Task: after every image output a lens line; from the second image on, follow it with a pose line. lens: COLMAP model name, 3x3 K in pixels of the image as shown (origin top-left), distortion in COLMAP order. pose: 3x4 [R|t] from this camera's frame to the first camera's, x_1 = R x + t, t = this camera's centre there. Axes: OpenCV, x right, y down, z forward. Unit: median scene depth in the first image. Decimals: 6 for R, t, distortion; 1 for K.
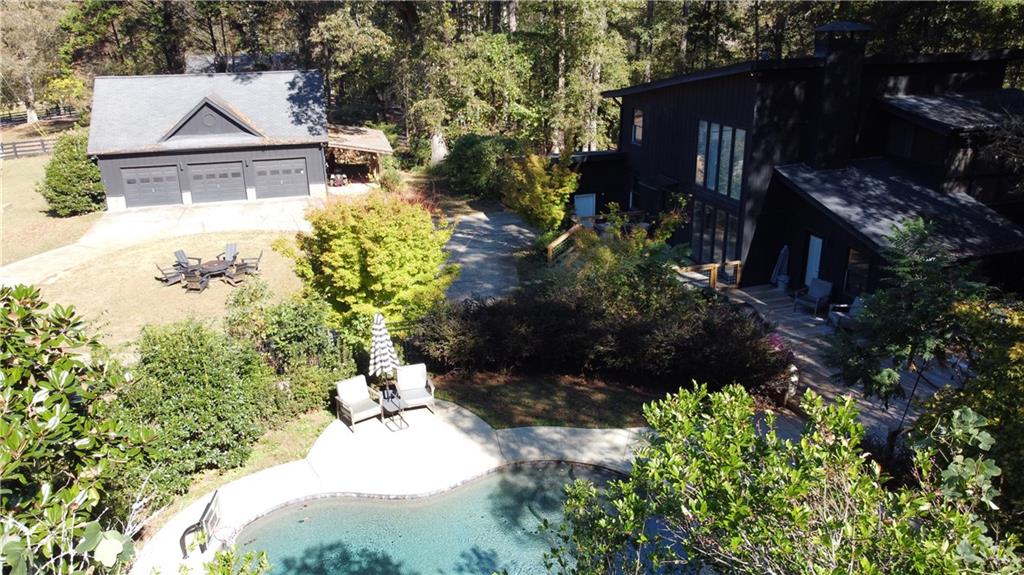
lens RADIAL K [[797.1, 0, 511.0], [0, 797.1, 286.1], [0, 0, 1]] dist [0.011945, -0.001587]
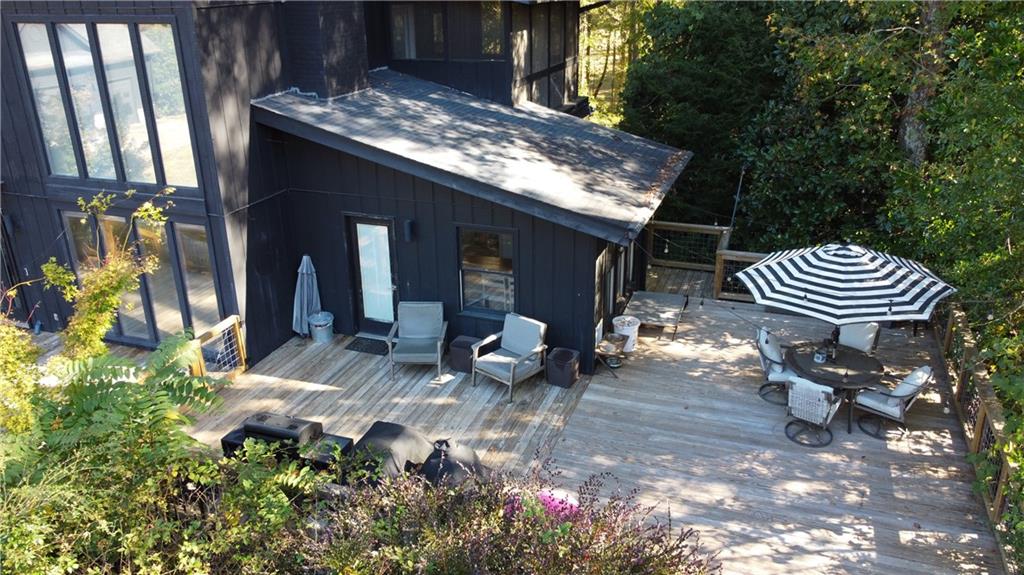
lens RADIAL K [[797.1, 0, 510.9], [0, 797.1, 279.5], [0, 0, 1]] dist [0.011945, -0.001587]
pose [[0.615861, -0.285615, 0.734261, 0.033150], [0.277568, 0.950878, 0.137066, -0.044330], [-0.737340, 0.119394, 0.664887, 0.364531]]
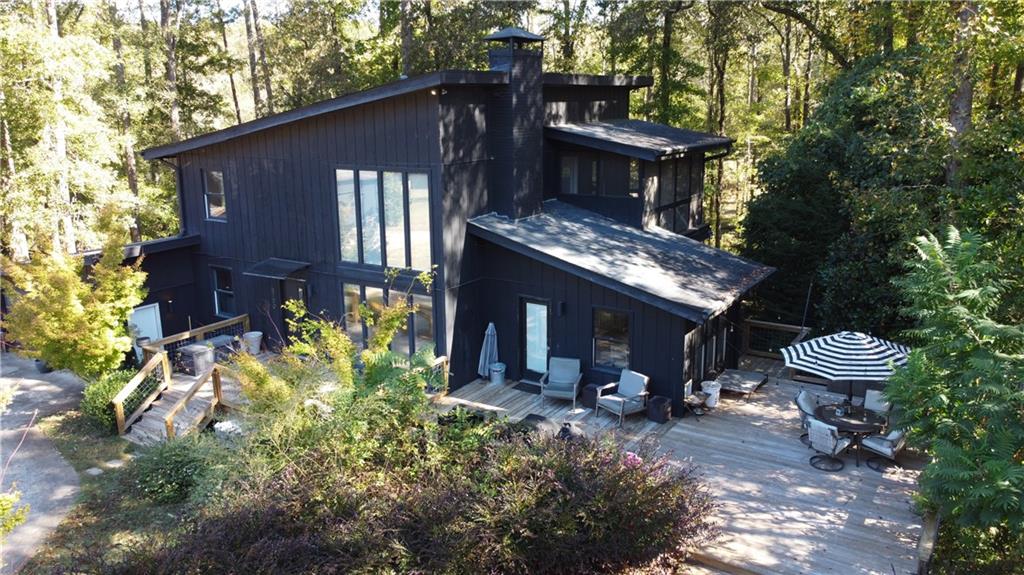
lens RADIAL K [[797.1, 0, 508.3], [0, 797.1, 281.5], [0, 0, 1]] dist [0.011945, -0.001587]
pose [[0.773810, -0.142093, 0.617274, -0.059822], [0.219479, 0.974291, -0.050860, -0.030116], [-0.594178, 0.174835, 0.785102, 0.255965]]
